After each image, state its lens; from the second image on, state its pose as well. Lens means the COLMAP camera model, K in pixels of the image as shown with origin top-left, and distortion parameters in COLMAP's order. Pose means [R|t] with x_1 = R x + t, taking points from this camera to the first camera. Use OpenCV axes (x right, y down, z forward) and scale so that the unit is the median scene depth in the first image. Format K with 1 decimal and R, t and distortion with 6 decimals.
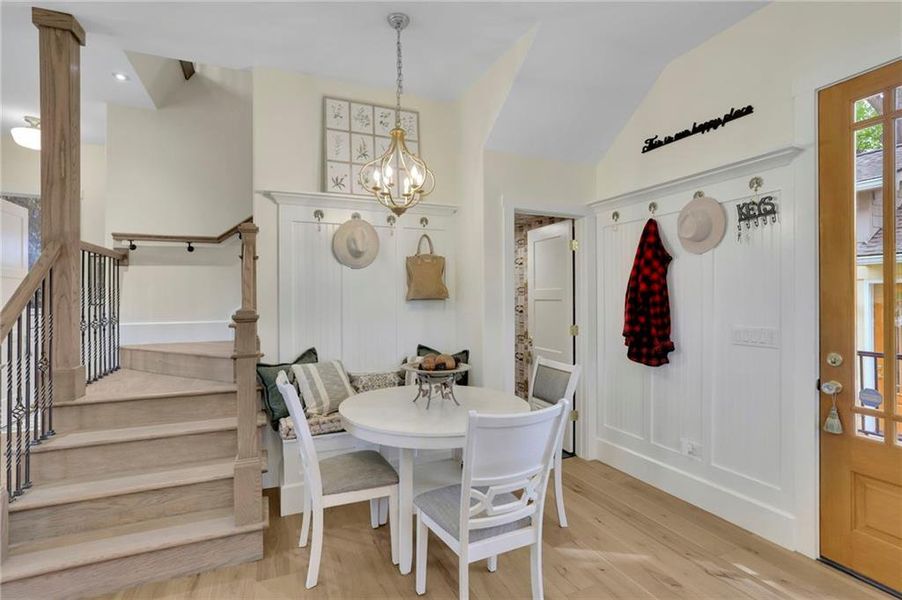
lens RADIAL K [[421.4, 0, 447.2], [0, 421.4, 297.3], [0, 0, 1]] dist [-0.002271, 0.000799]
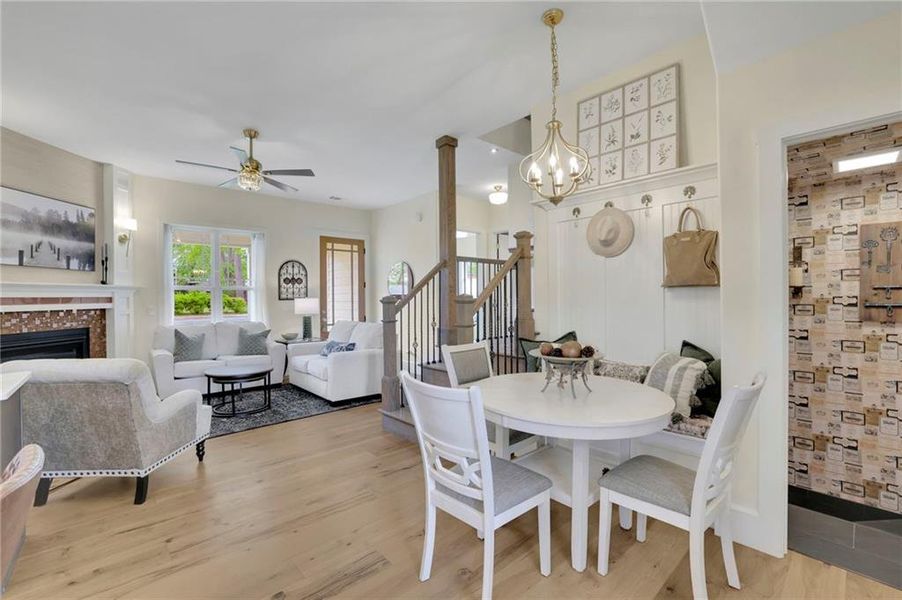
lens RADIAL K [[407.0, 0, 451.0], [0, 407.0, 300.0], [0, 0, 1]] dist [-0.012516, 0.000150]
pose [[0.321663, 0.005402, -0.946839, 0.649767], [0.014613, 0.999836, 0.010669, 0.019969], [0.946741, -0.017268, 0.321532, 0.363485]]
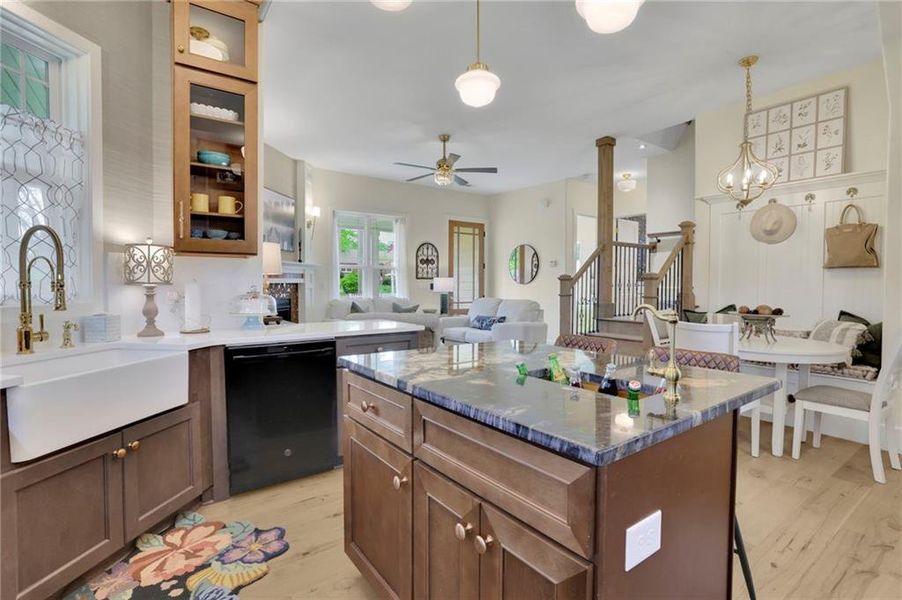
lens RADIAL K [[459.3, 0, 450.6], [0, 459.3, 298.2], [0, 0, 1]] dist [-0.001233, 0.014609]
pose [[0.240502, 0.035468, -0.970000, 0.976292], [0.001747, 0.999315, 0.036973, 0.044327], [0.970647, -0.010586, 0.240275, -0.269309]]
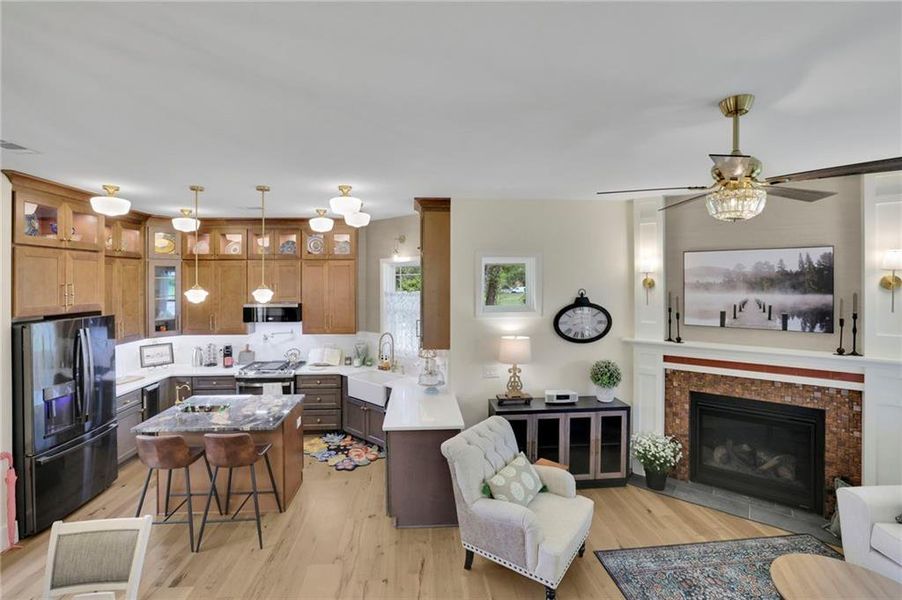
lens RADIAL K [[406.3, 0, 450.3], [0, 406.3, 281.7], [0, 0, 1]] dist [-0.047115, 0.021108]
pose [[-0.944896, 0.011137, 0.327181, -0.669873], [0.010418, 0.999938, -0.003951, -0.252900], [-0.327205, -0.000324, -0.944953, 0.955256]]
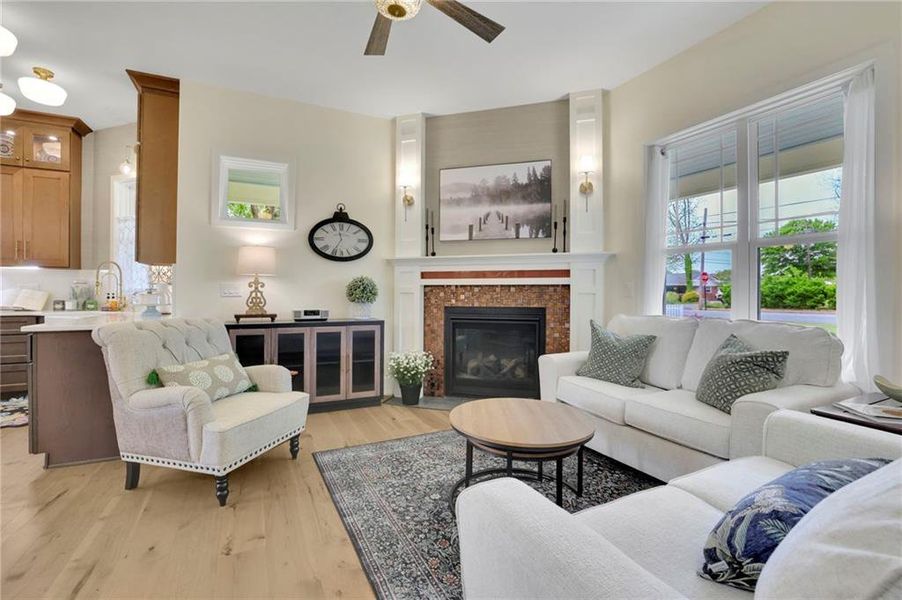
lens RADIAL K [[406.3, 0, 450.3], [0, 406.3, 281.7], [0, 0, 1]] dist [-0.047115, 0.021108]
pose [[-0.998868, 0.002079, -0.047516, -0.946486], [0.002618, 0.999933, -0.011298, 0.055668], [0.047489, -0.011410, -0.998807, 0.805891]]
